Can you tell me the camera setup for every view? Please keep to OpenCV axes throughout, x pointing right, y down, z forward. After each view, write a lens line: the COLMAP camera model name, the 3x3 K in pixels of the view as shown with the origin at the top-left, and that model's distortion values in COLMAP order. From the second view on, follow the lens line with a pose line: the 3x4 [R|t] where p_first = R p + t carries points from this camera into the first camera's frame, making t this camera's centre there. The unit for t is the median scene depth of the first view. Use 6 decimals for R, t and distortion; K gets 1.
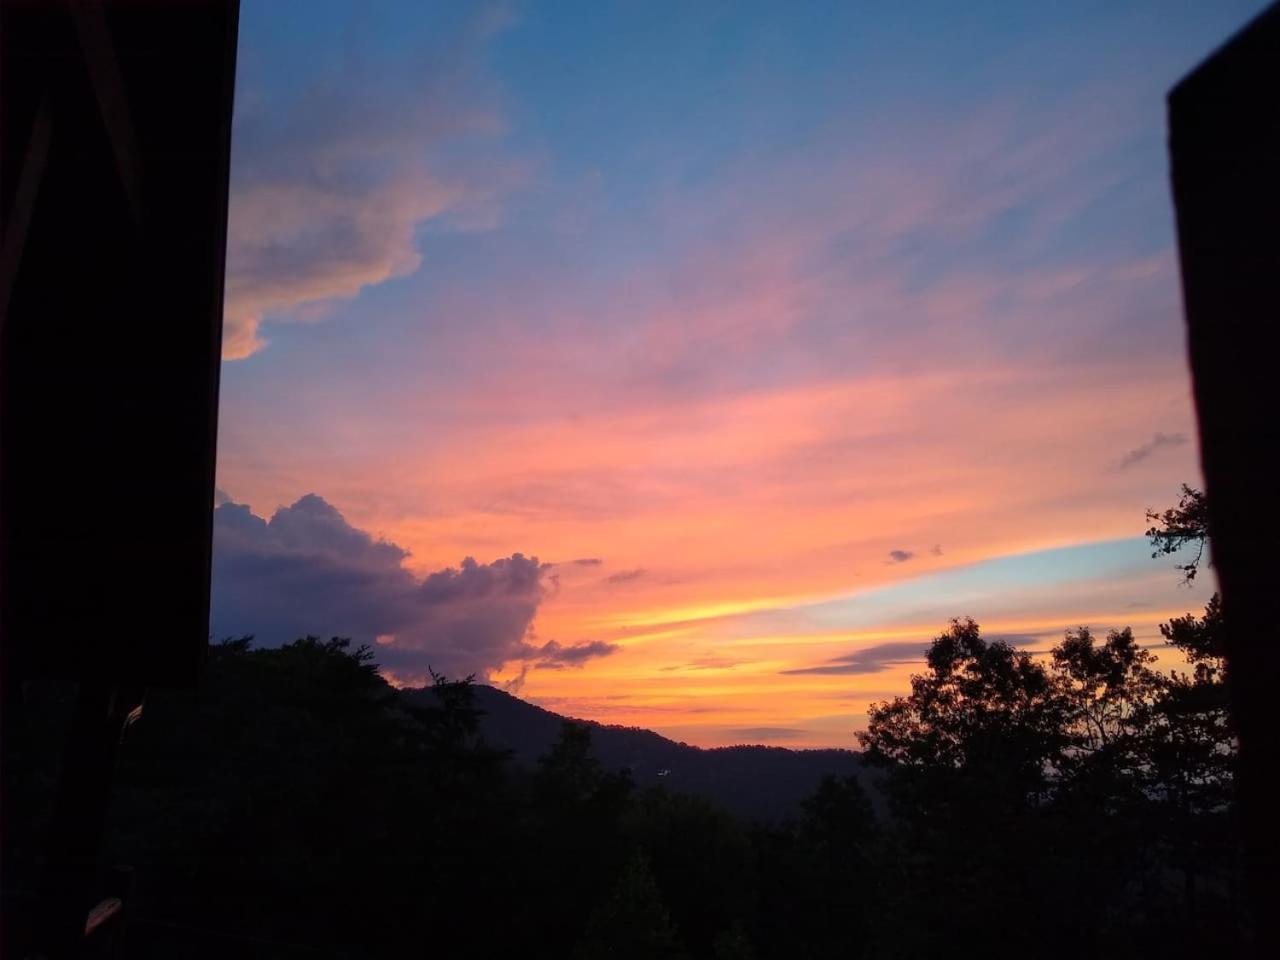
lens RADIAL K [[1028.2, 0, 640.0], [0, 1028.2, 480.0], [0, 0, 1]] dist [0.134836, -0.393157]
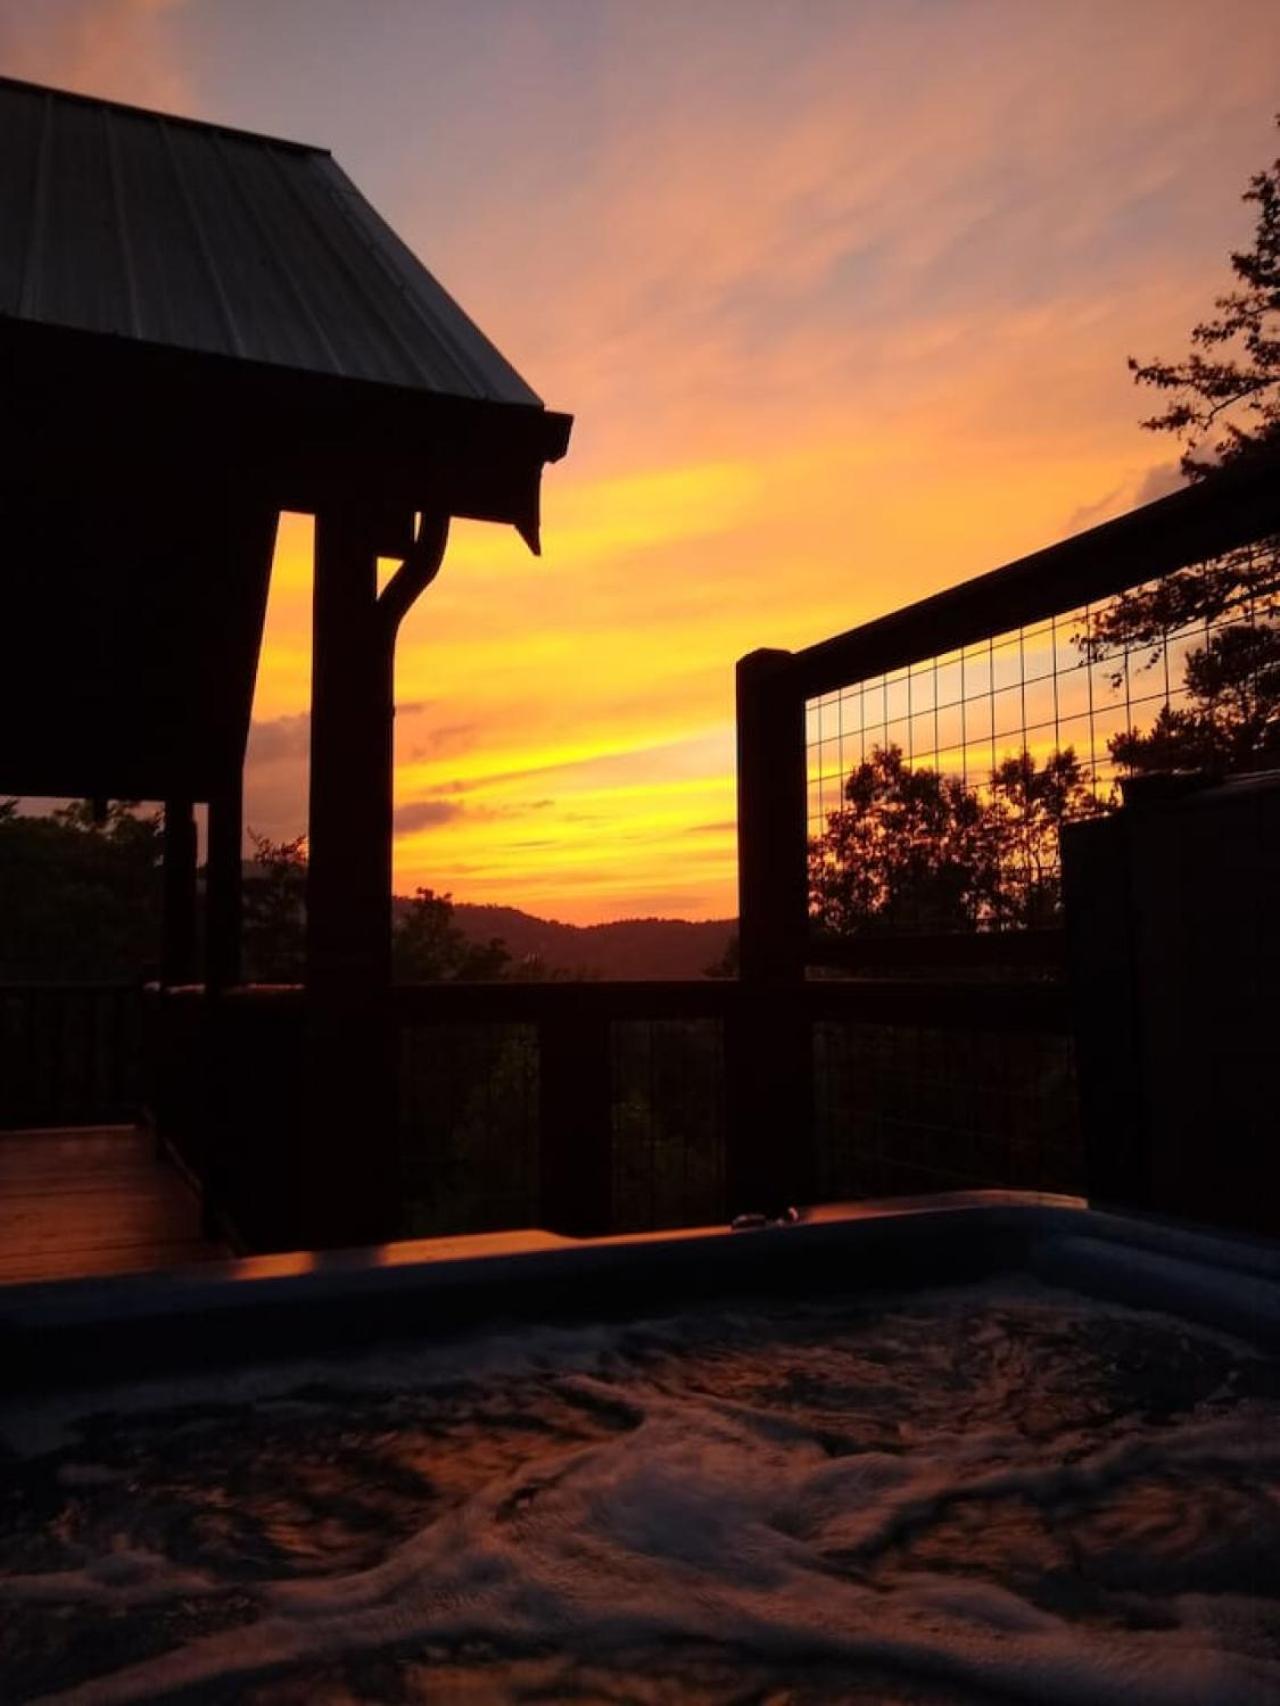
lens RADIAL K [[1370.4, 0, 640.0], [0, 1370.4, 853.0], [0, 0, 1]] dist [0.134836, -0.393157]
pose [[0.993369, -0.047995, 0.104477, -0.017449], [0.026219, 0.979324, 0.200593, -0.012130], [-0.111945, -0.196523, 0.974088, -0.114785]]
